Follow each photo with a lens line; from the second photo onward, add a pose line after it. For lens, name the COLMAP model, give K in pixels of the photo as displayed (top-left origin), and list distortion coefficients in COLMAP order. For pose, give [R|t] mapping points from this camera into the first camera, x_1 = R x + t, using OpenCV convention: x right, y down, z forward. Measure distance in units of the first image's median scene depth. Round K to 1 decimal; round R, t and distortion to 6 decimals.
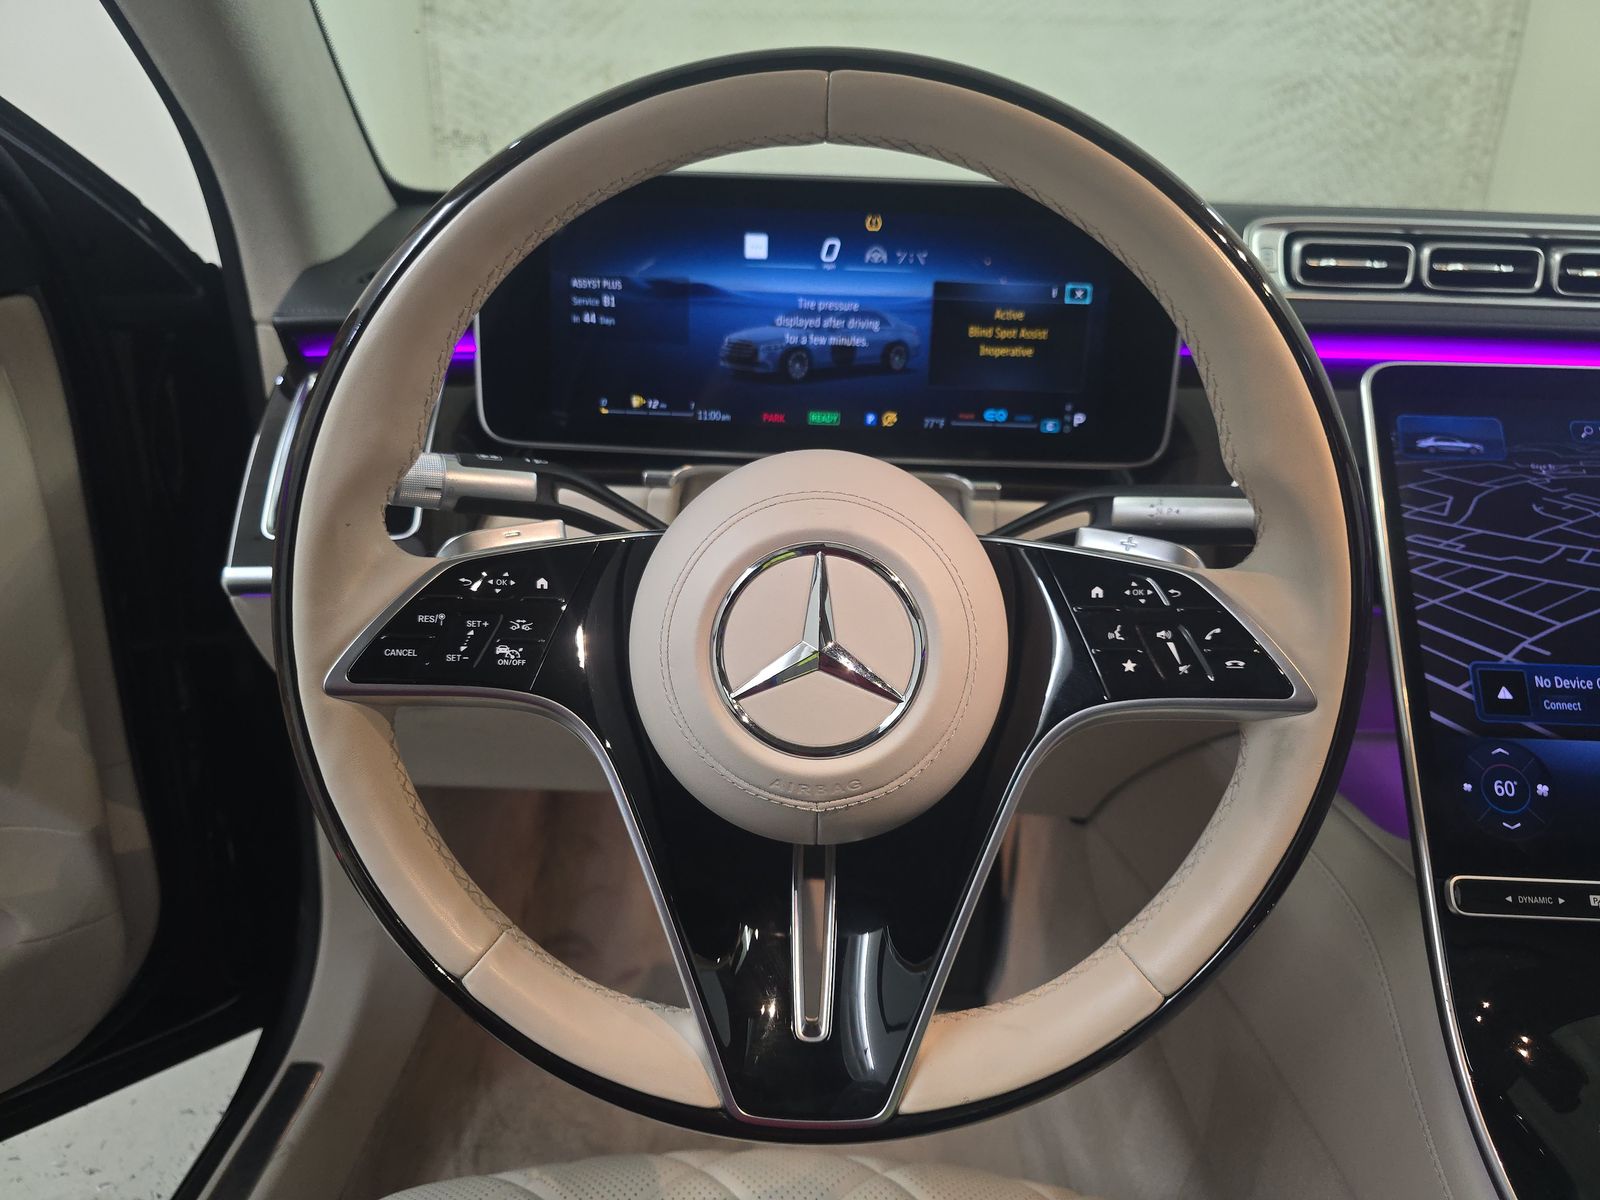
lens RADIAL K [[1082.3, 0, 796.2], [0, 1082.3, 607.2], [0, 0, 1]] dist [0.023564, -0.016070]
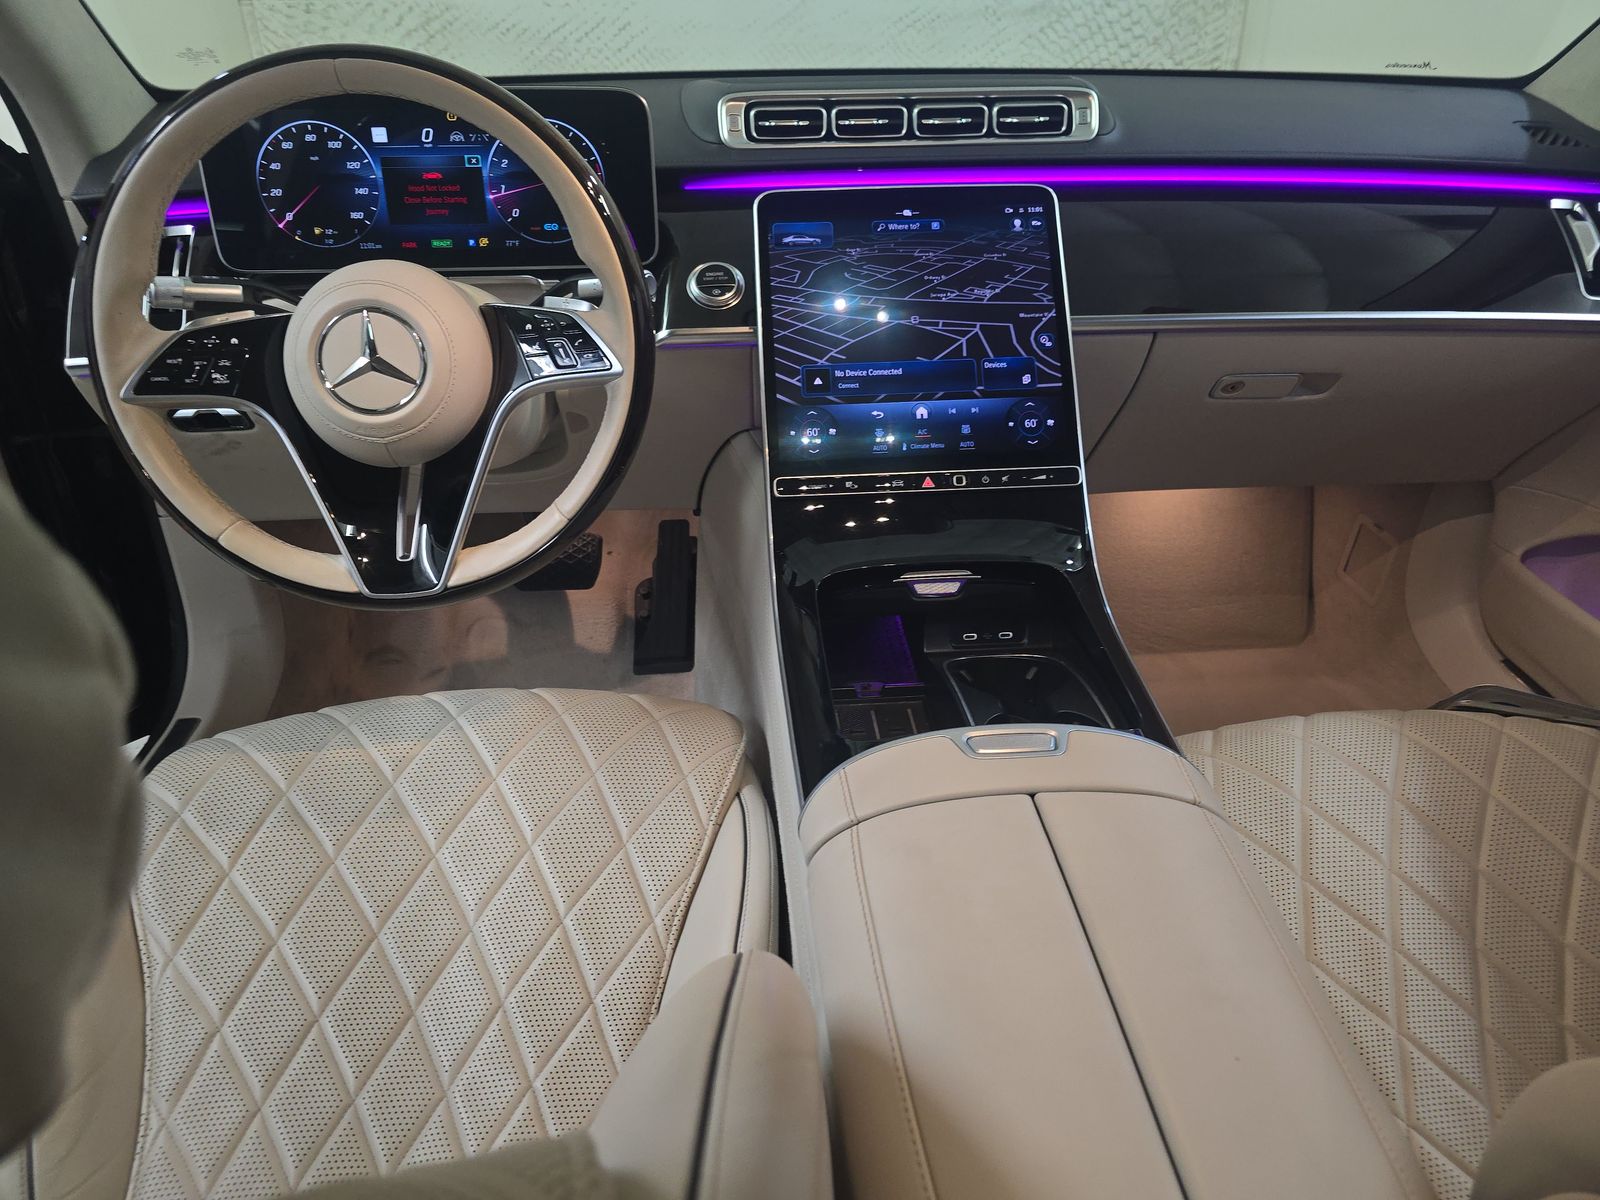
lens RADIAL K [[1082.3, 0, 797.0], [0, 1082.3, 607.1], [0, 0, 1]] dist [0.023564, -0.016070]
pose [[0.994097, -0.081782, 0.071291, 0.432310], [0.070457, 0.986323, 0.149004, 0.169138], [-0.082501, -0.143101, 0.986263, -0.780381]]
